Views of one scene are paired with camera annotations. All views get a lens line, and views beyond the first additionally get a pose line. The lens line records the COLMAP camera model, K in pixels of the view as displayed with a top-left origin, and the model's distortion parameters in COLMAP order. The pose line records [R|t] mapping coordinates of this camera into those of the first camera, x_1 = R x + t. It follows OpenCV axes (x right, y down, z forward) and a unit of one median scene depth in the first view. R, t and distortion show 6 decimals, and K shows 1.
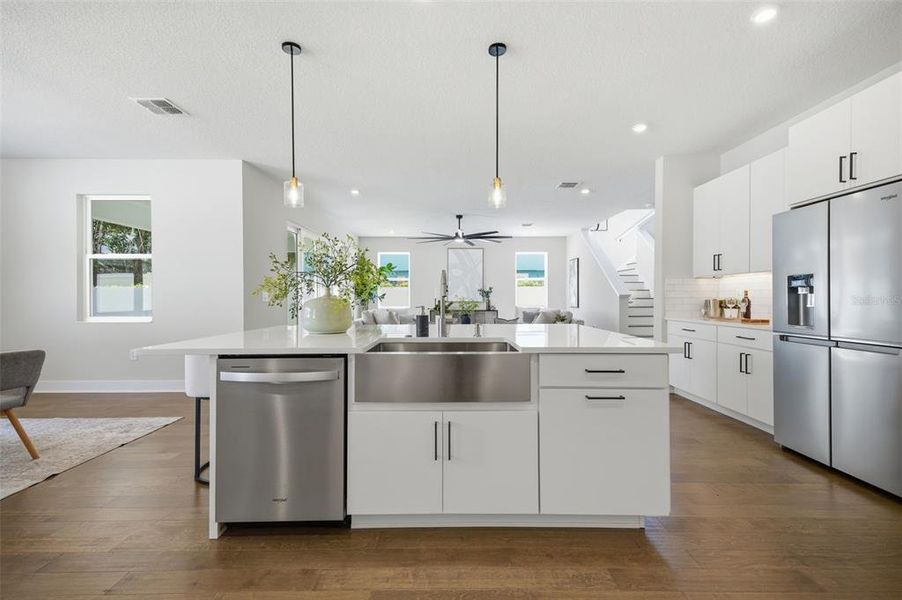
lens RADIAL K [[442.7, 0, 451.0], [0, 442.7, 300.0], [0, 0, 1]] dist [-0.000055, -0.000096]
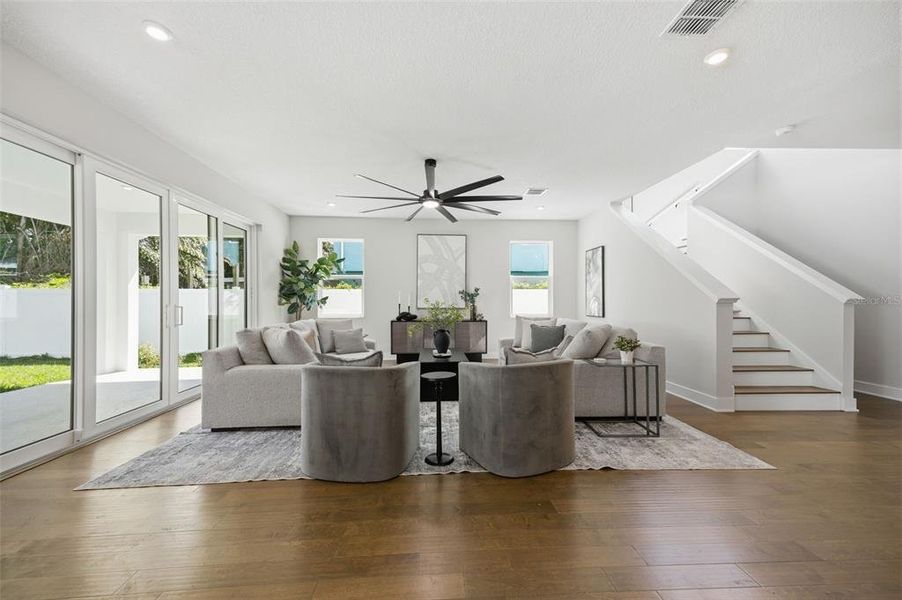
lens RADIAL K [[333.2, 0, 451.0], [0, 333.2, 300.0], [0, 0, 1]] dist [0.009168, -0.000056]
pose [[0.998435, 0.001649, 0.055897, 0.017927], [-0.001016, 0.999935, -0.011355, -0.003388], [-0.055912, 0.011280, 0.998372, 0.470355]]
